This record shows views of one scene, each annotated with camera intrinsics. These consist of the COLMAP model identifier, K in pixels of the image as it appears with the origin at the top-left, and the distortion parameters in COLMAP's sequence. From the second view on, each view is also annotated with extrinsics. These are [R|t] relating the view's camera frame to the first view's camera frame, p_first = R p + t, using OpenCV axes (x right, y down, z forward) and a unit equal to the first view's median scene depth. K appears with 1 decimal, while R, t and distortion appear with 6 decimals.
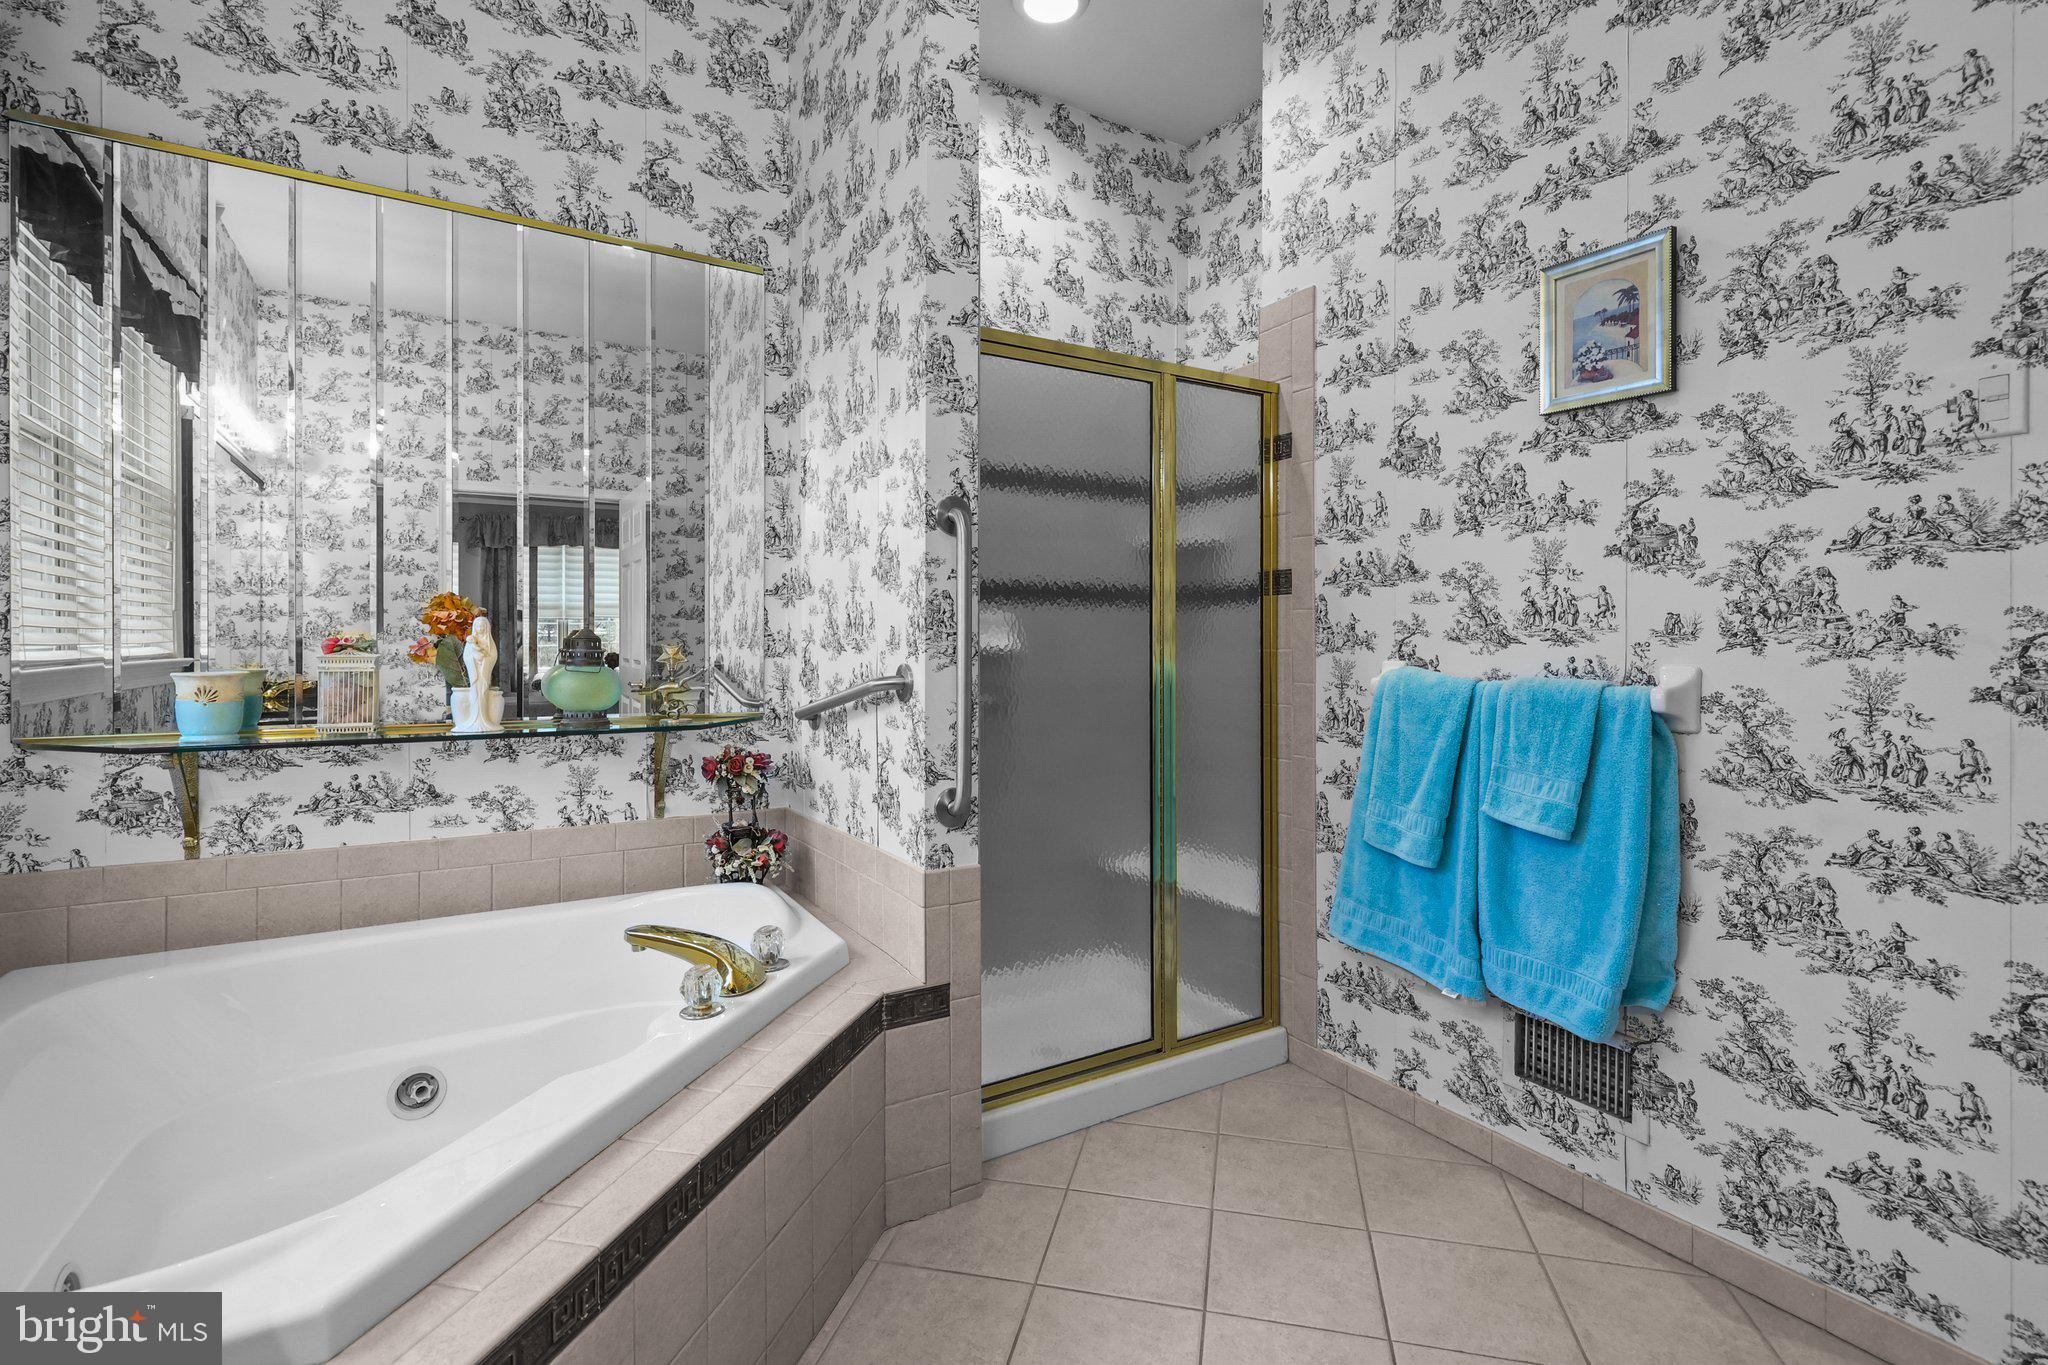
lens RADIAL K [[943.2, 0, 1016.3], [0, 943.2, 646.3], [0, 0, 1]] dist [0.006135, 0.000457]
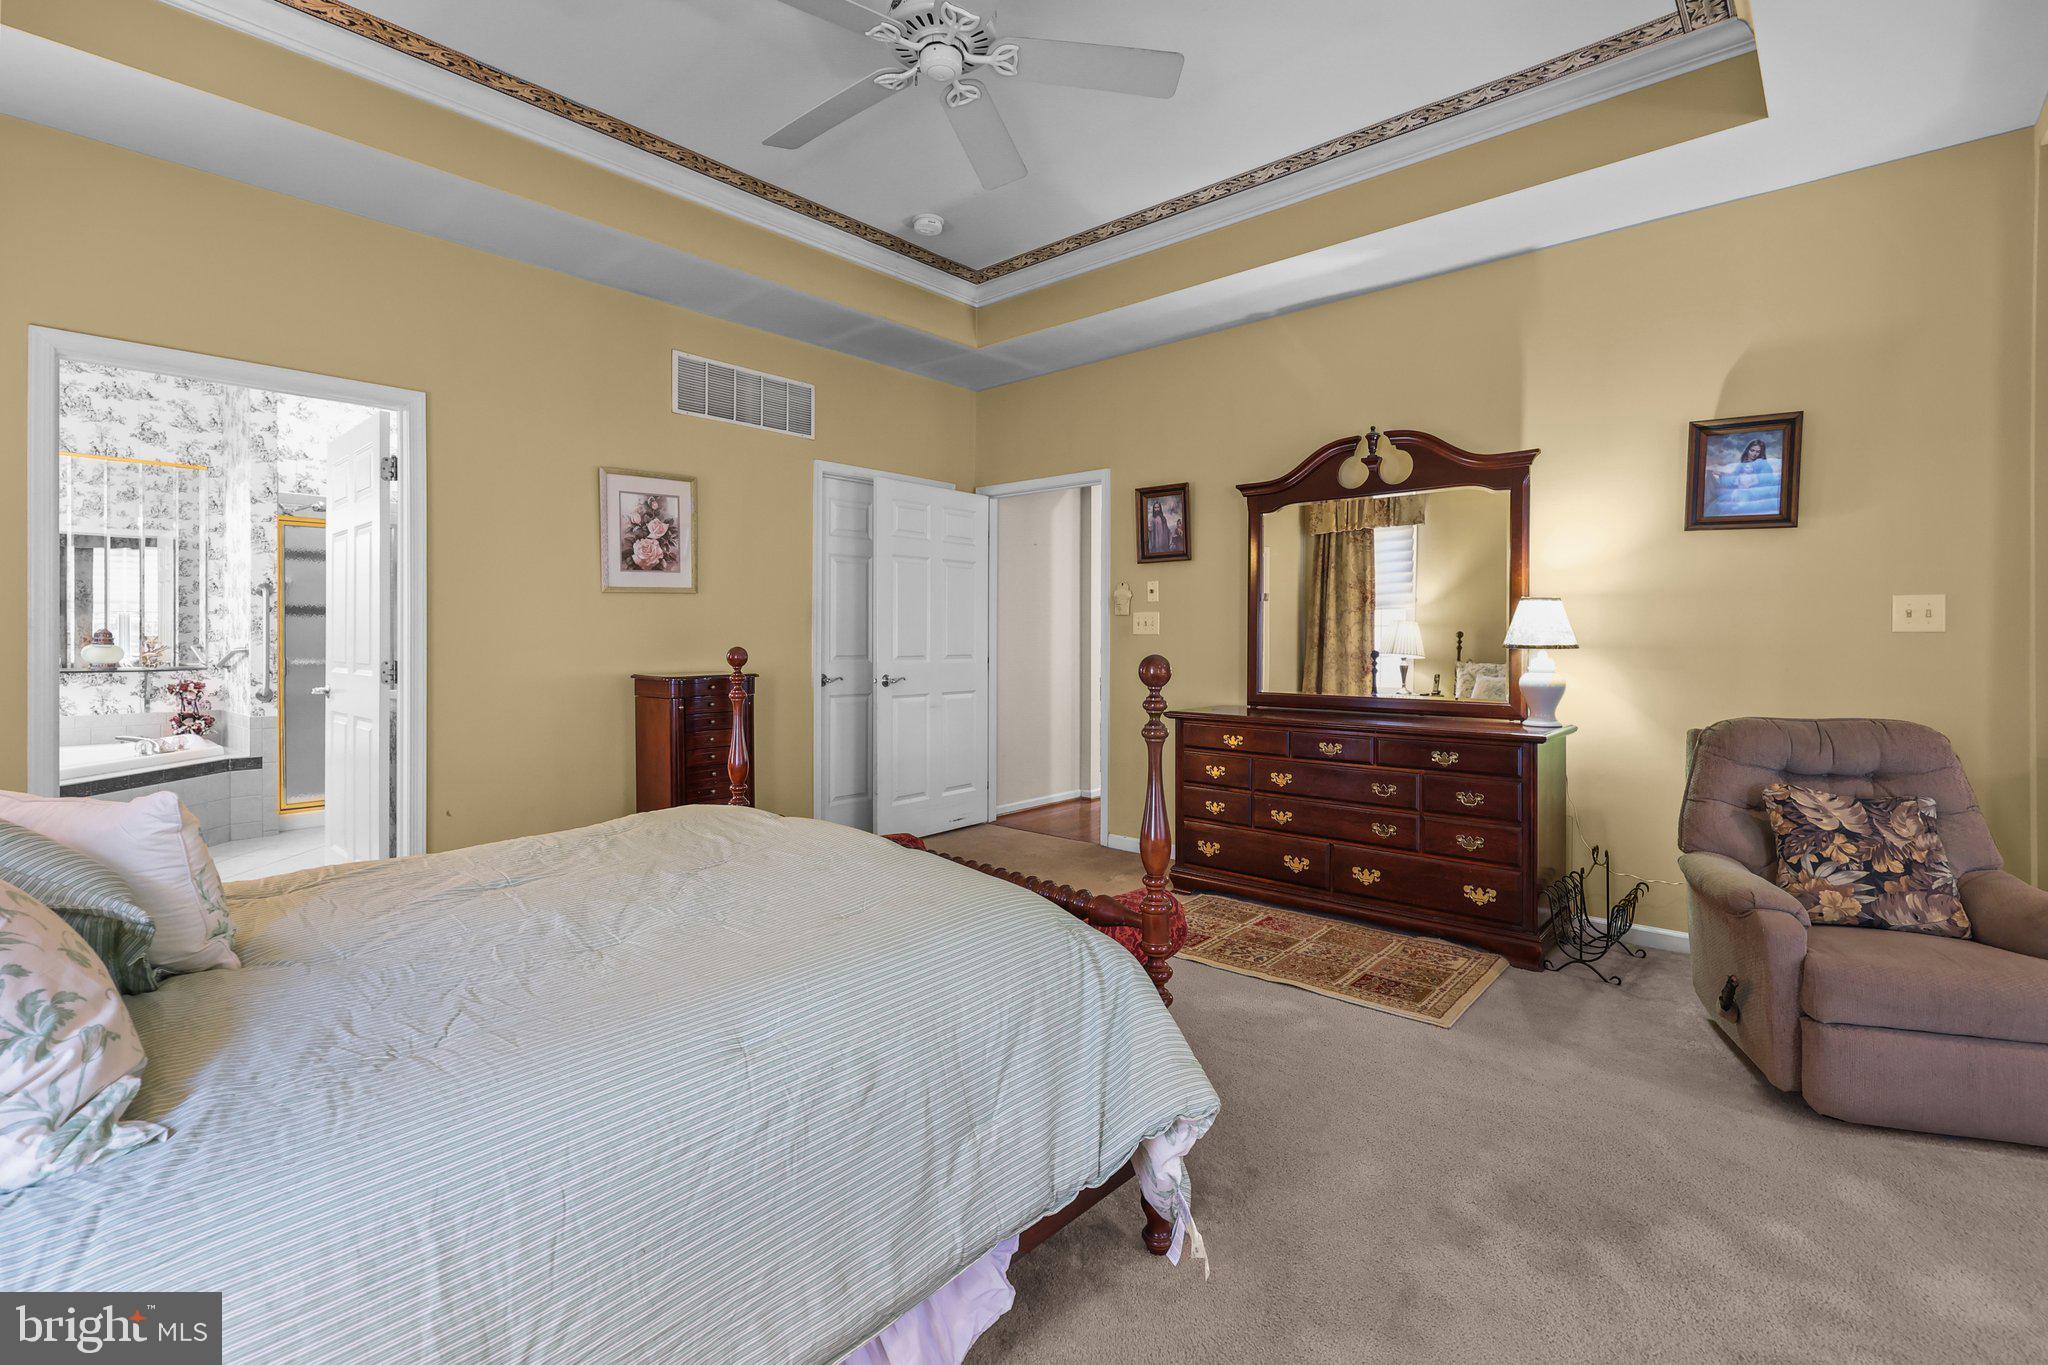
lens RADIAL K [[943.2, 0, 1019.5], [0, 943.2, 641.4], [0, 0, 1]] dist [0.006135, 0.000457]
pose [[0.955853, 0.001034, 0.293844, 1.012584], [-0.001774, 0.999996, 0.002251, 0.002824], [-0.293840, -0.002673, 0.955851, -1.899334]]
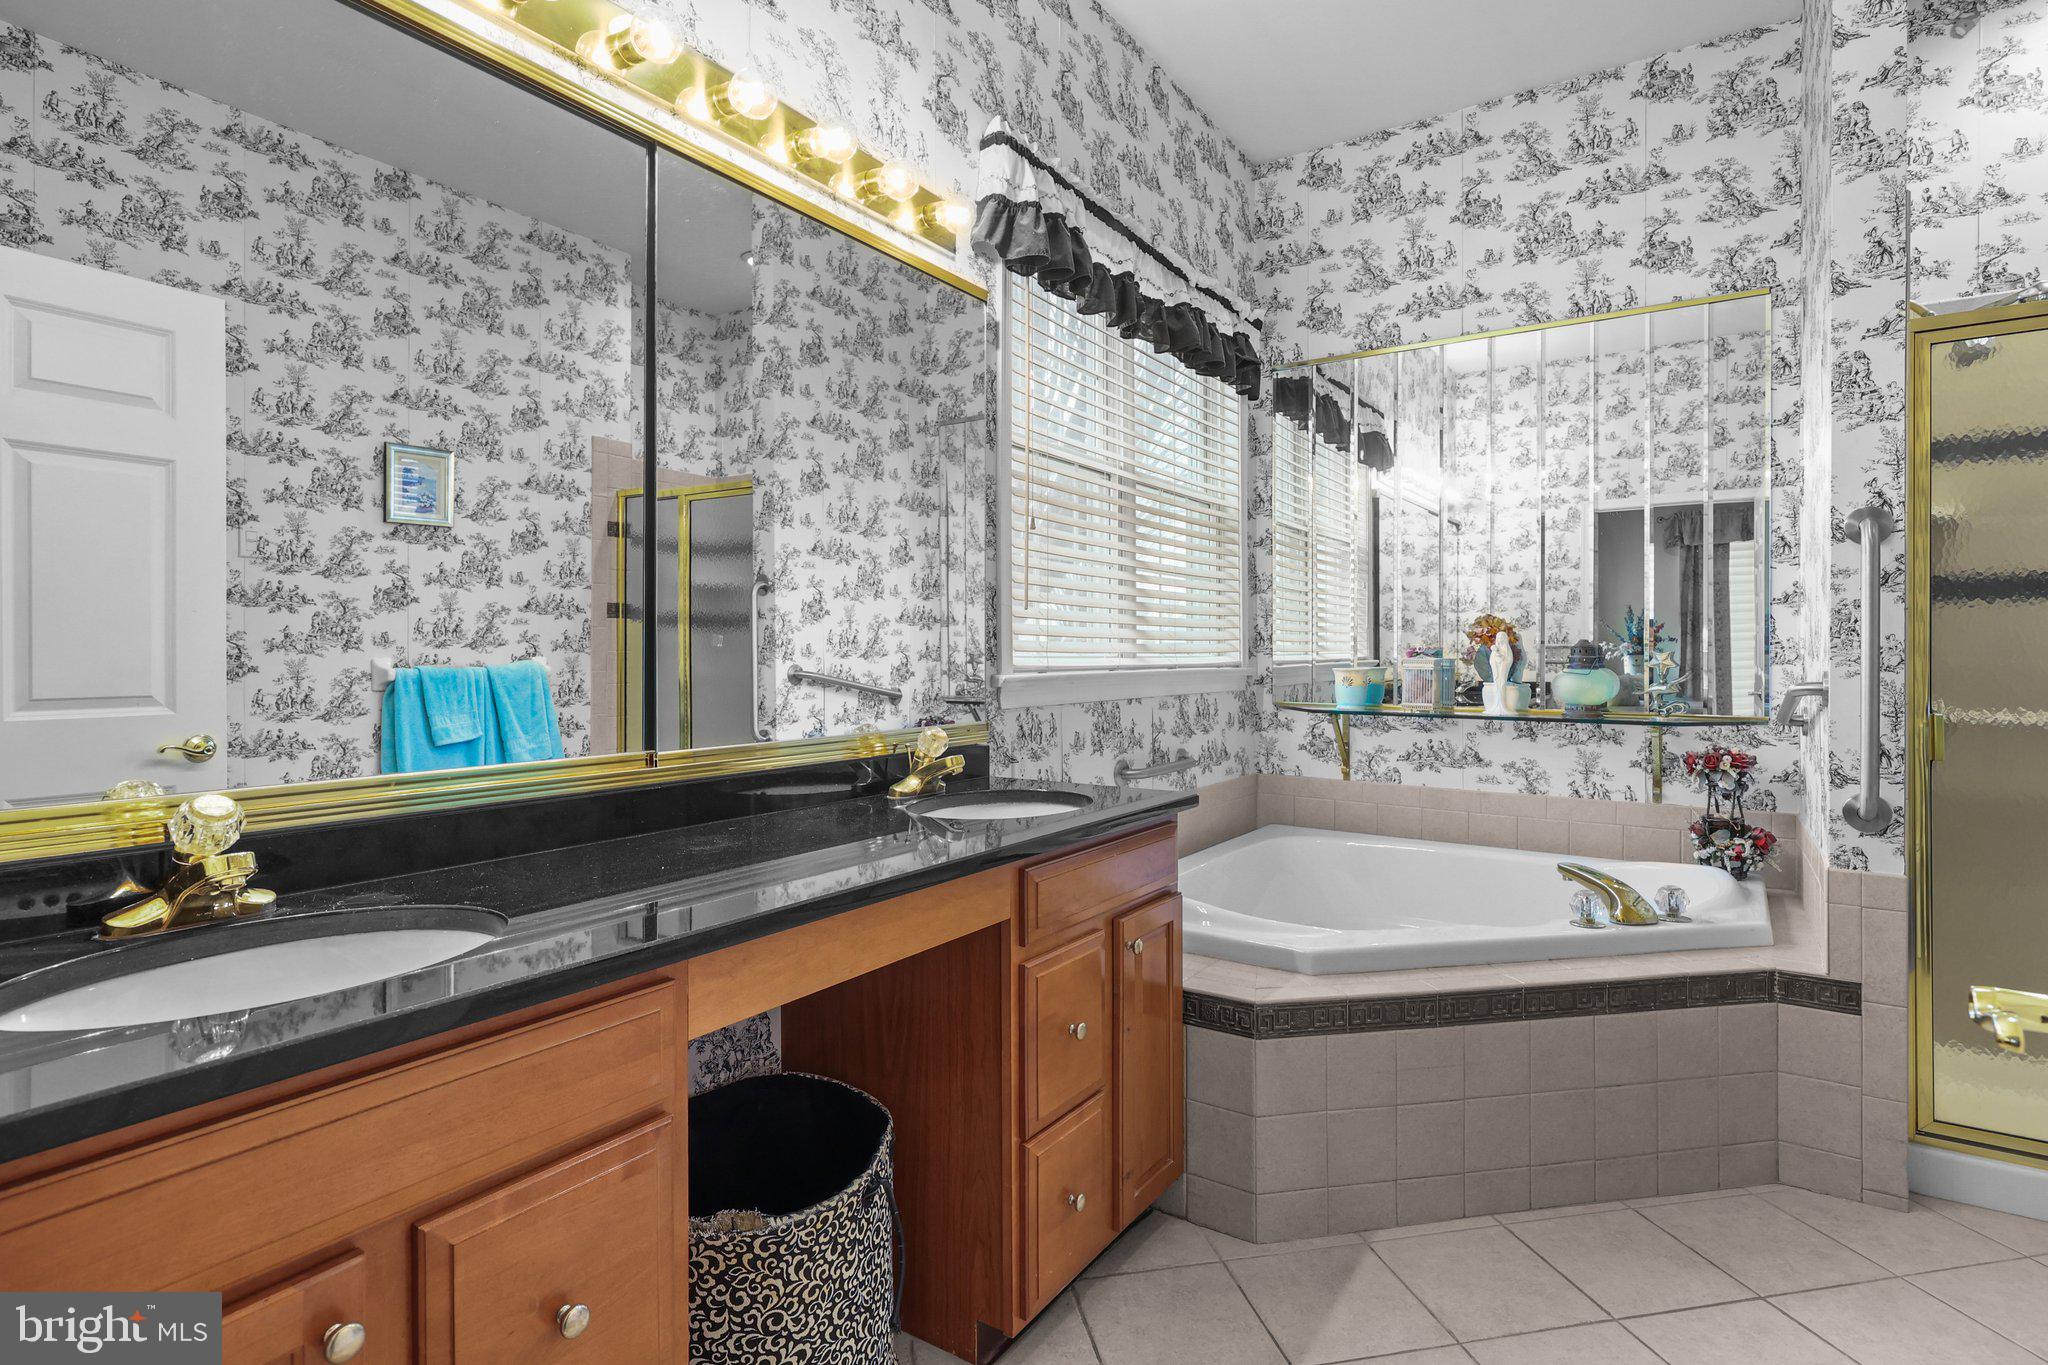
lens RADIAL K [[1021.2, 0, 1039.8], [0, 1021.2, 649.7], [0, 0, 1]] dist [0.002573, 0.001096]
pose [[0.437059, -0.000120, -0.899433, 0.434870], [-0.001670, 0.999998, -0.000945, -0.001840], [0.899431, 0.001915, 0.437058, -0.229994]]
